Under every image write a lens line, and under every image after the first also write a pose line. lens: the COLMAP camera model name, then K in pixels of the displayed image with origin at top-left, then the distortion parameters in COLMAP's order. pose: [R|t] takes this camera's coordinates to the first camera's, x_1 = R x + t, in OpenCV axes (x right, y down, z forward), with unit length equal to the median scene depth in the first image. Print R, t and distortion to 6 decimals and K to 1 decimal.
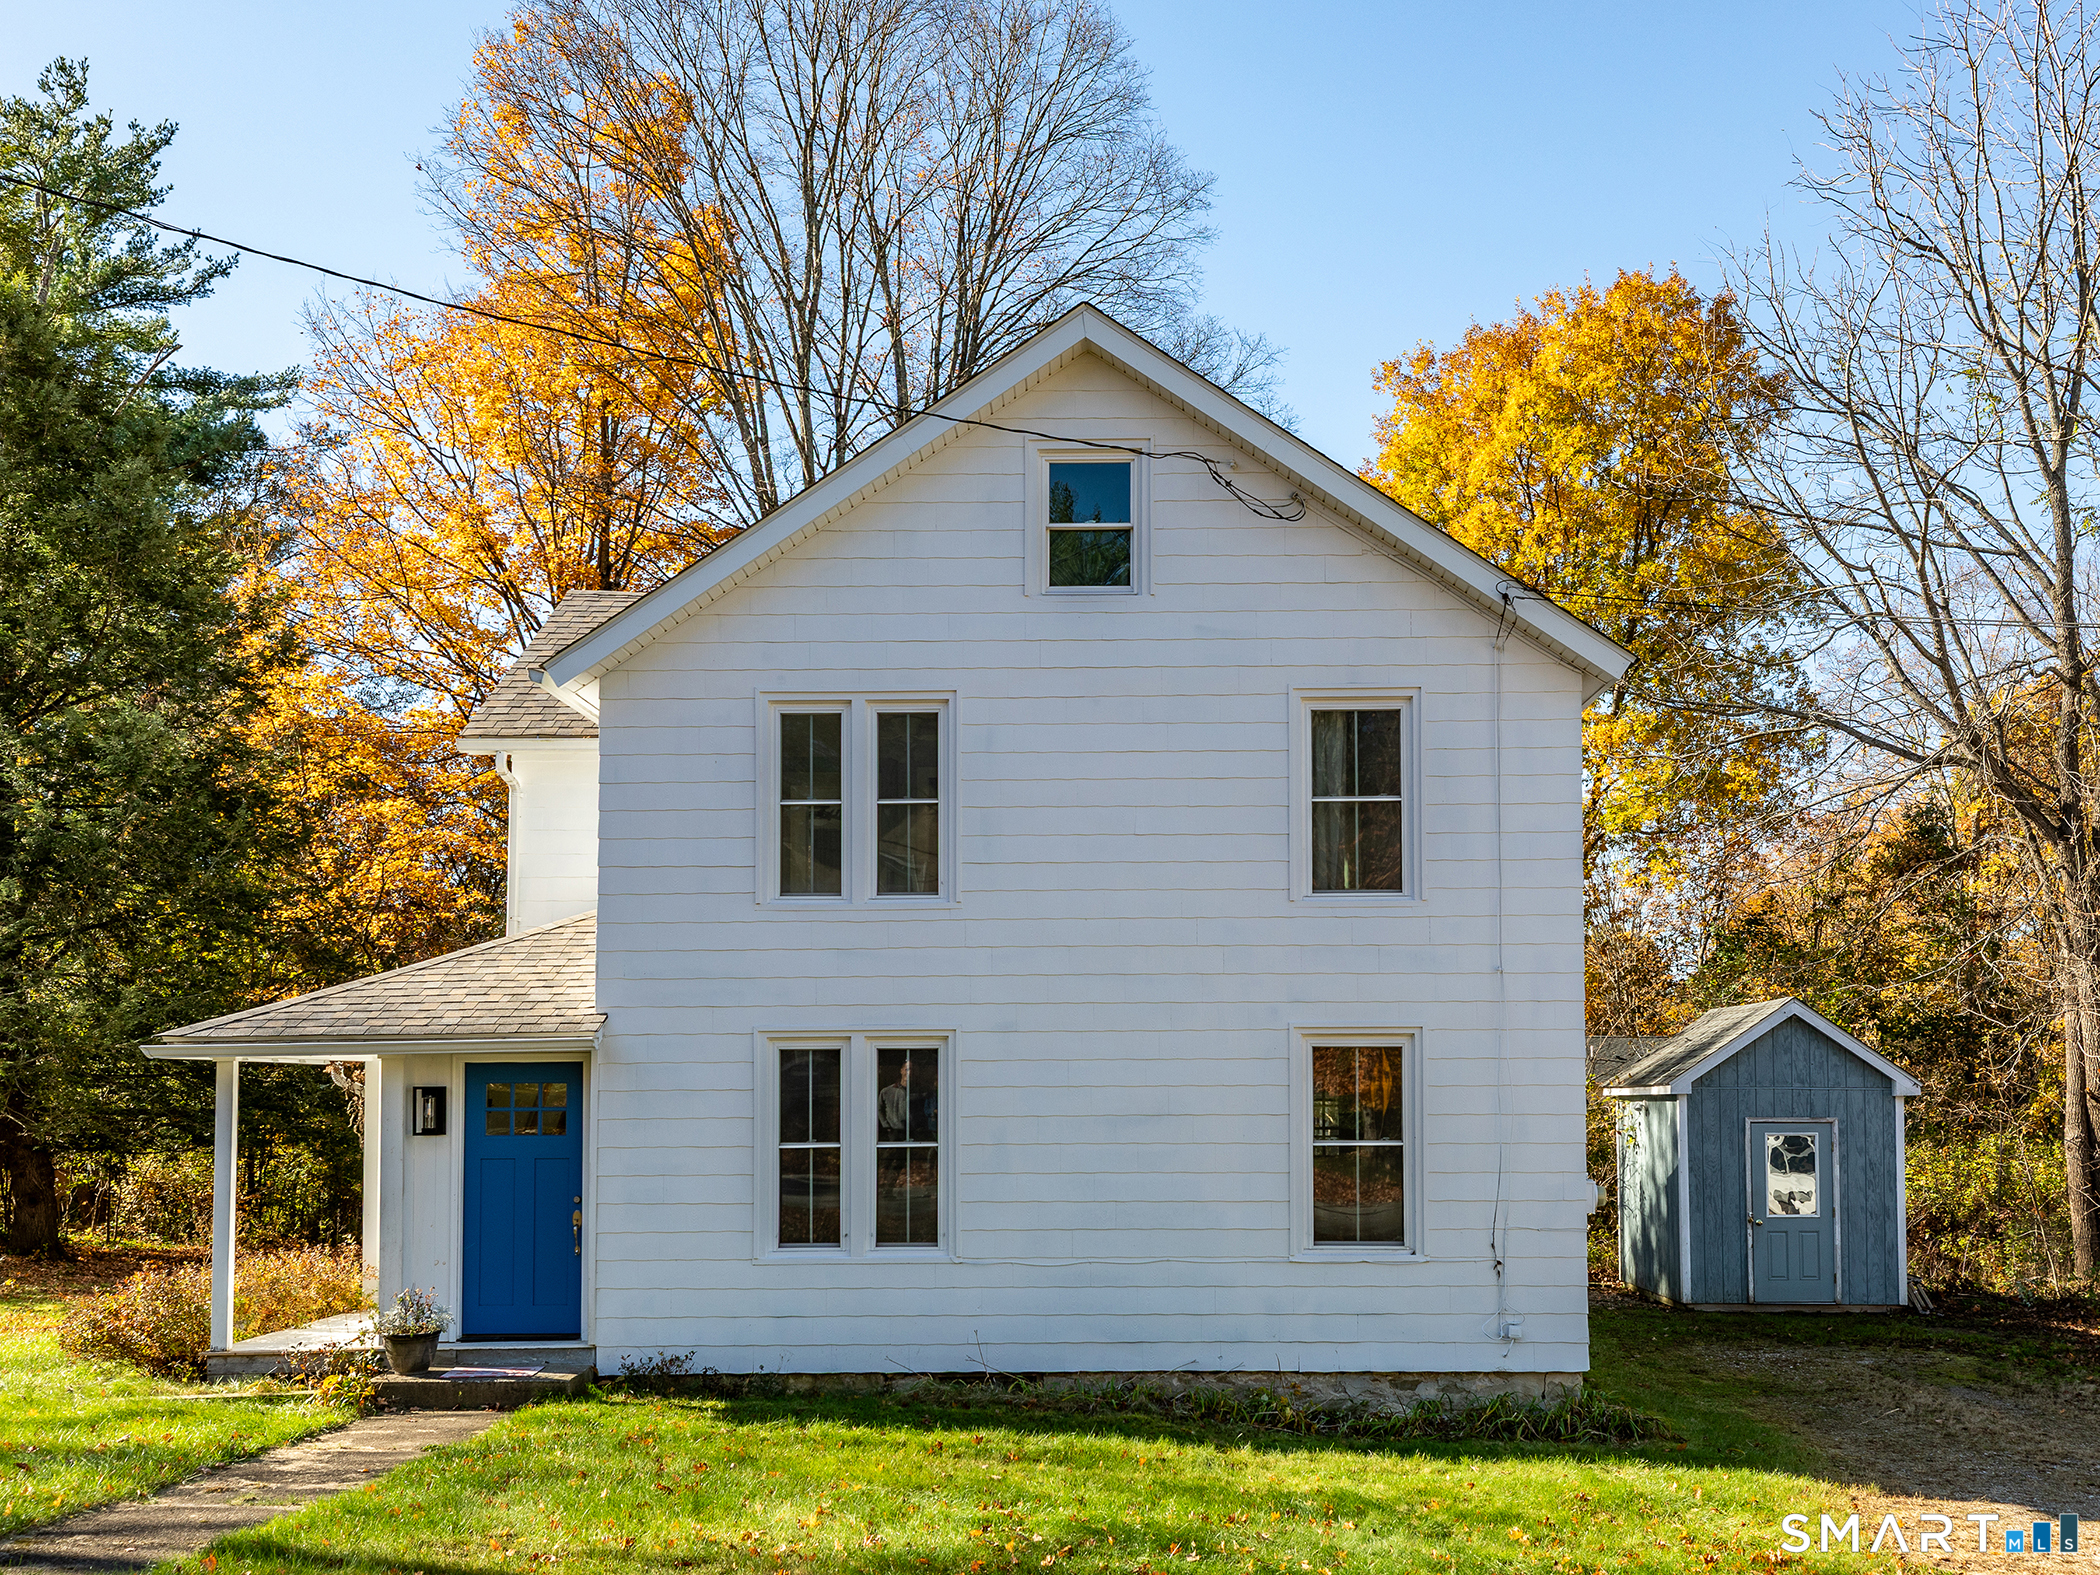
lens RADIAL K [[1893.9, 0, 1048.6], [0, 1893.9, 833.3], [0, 0, 1]] dist [0.013842, 0.008686]
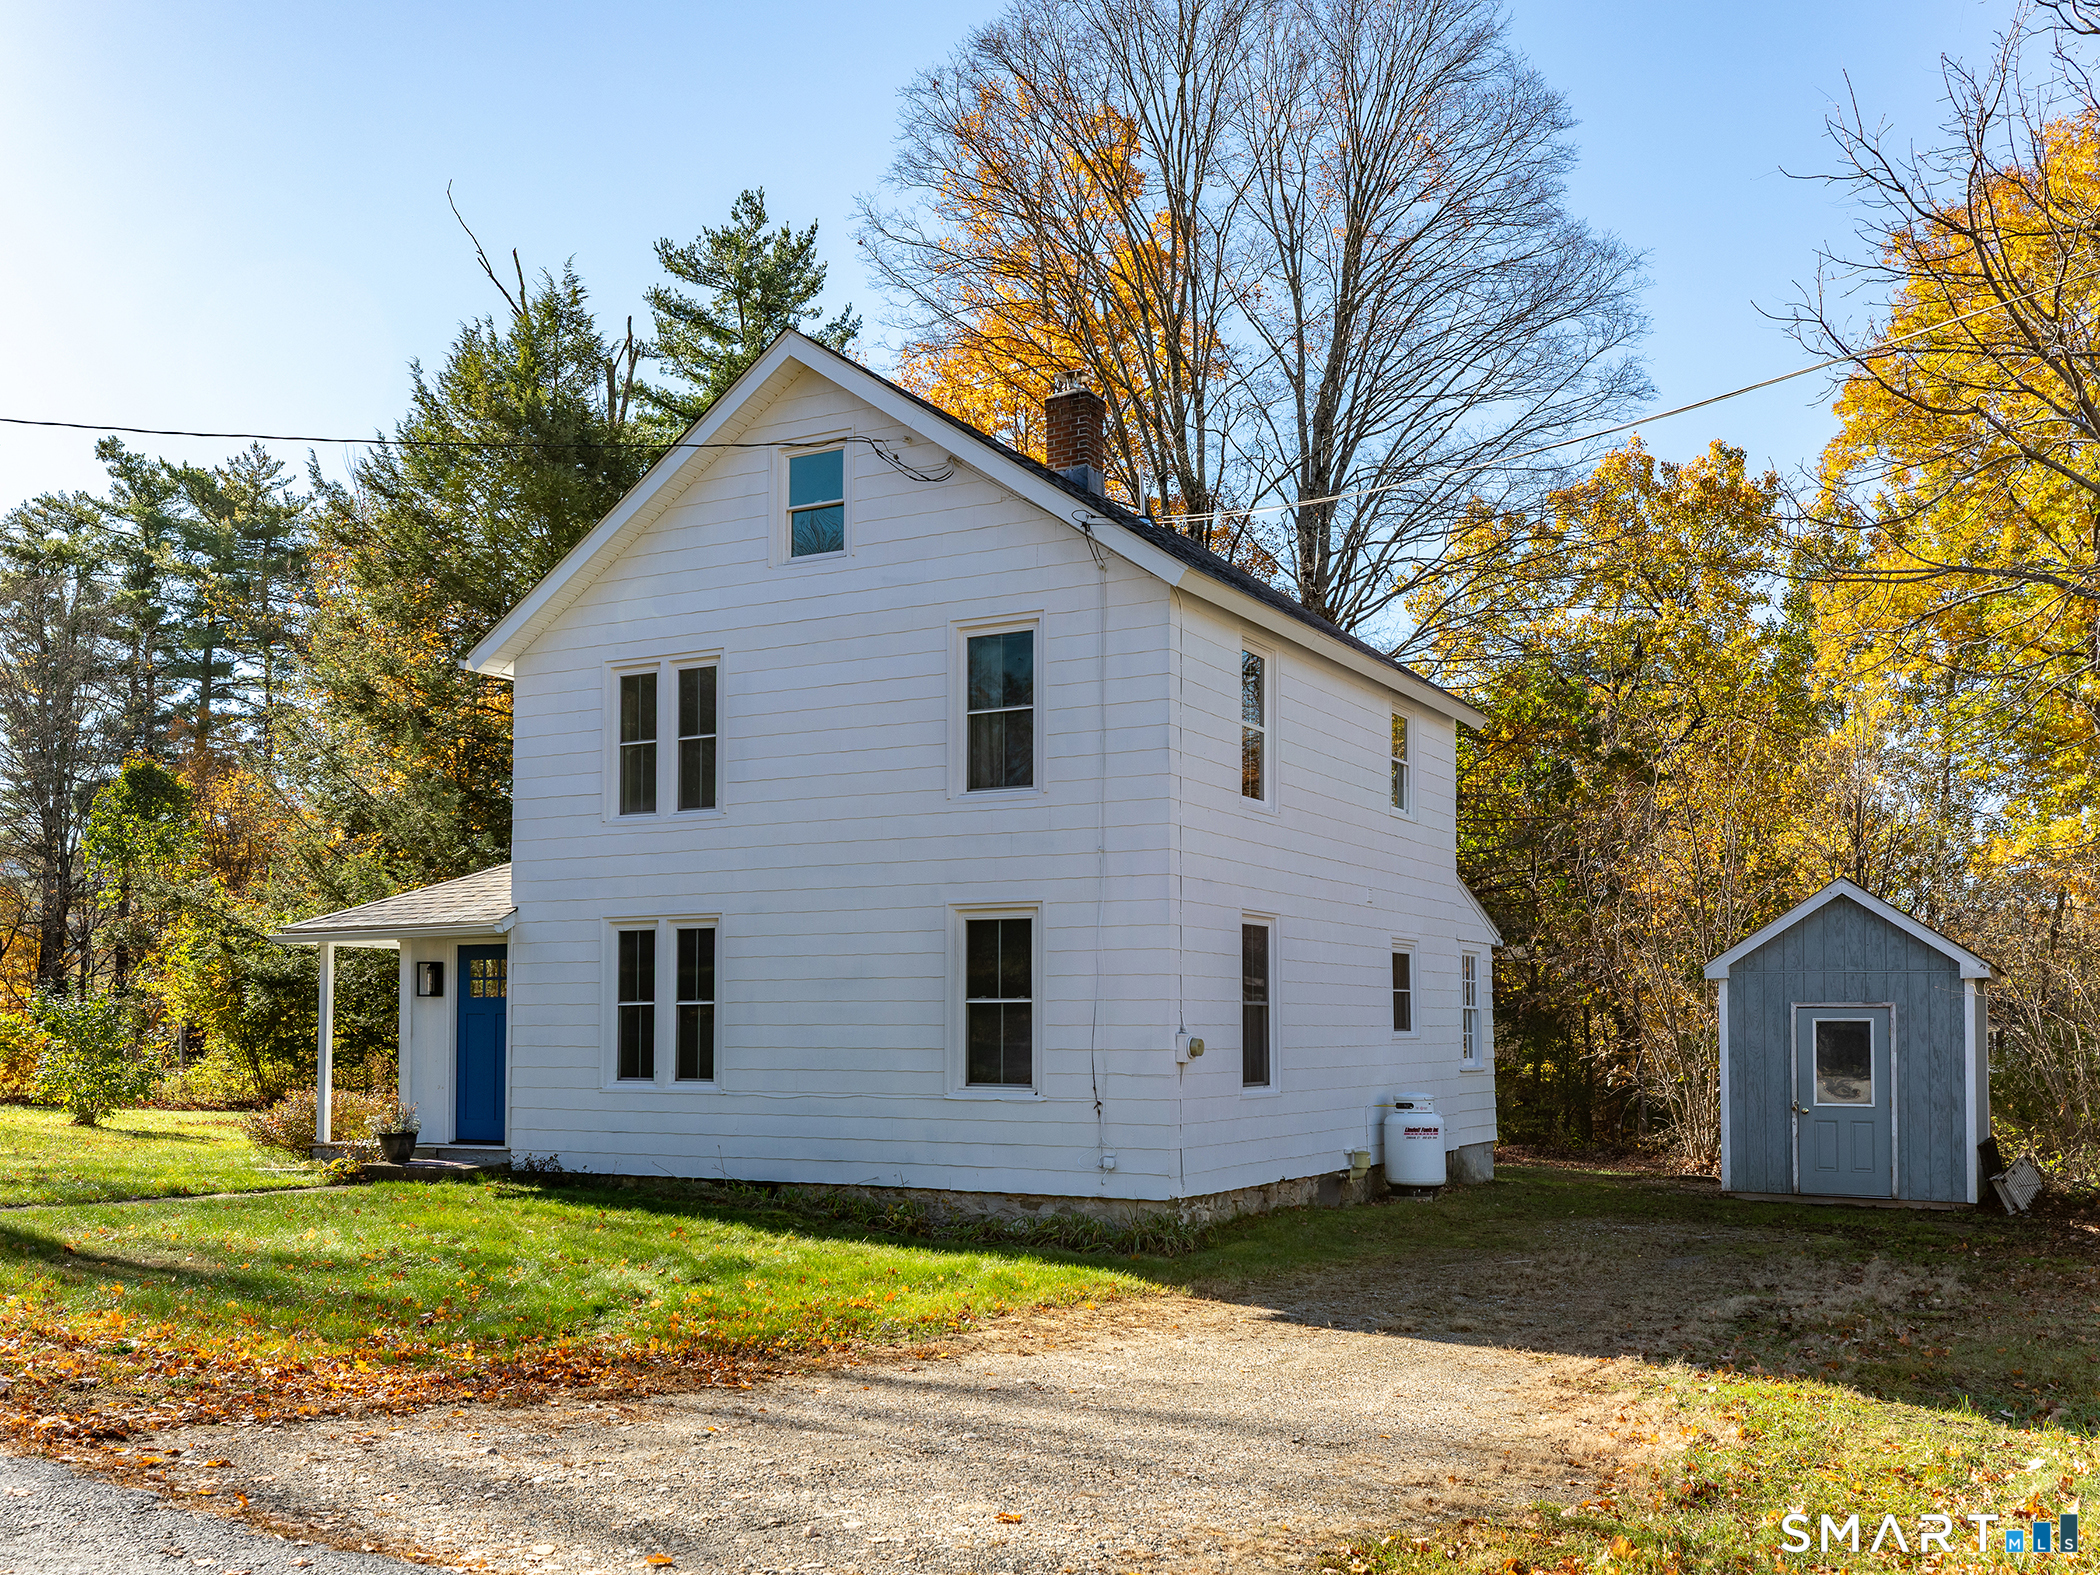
lens RADIAL K [[1834.9, 0, 1050.0], [0, 1834.9, 787.5], [0, 0, 1]] dist [0.005668, 0.006200]
pose [[0.888766, -0.054570, -0.455102, 0.707243], [0.056742, 0.998349, -0.008898, 0.042094], [0.454836, -0.017915, 0.890395, -0.001024]]
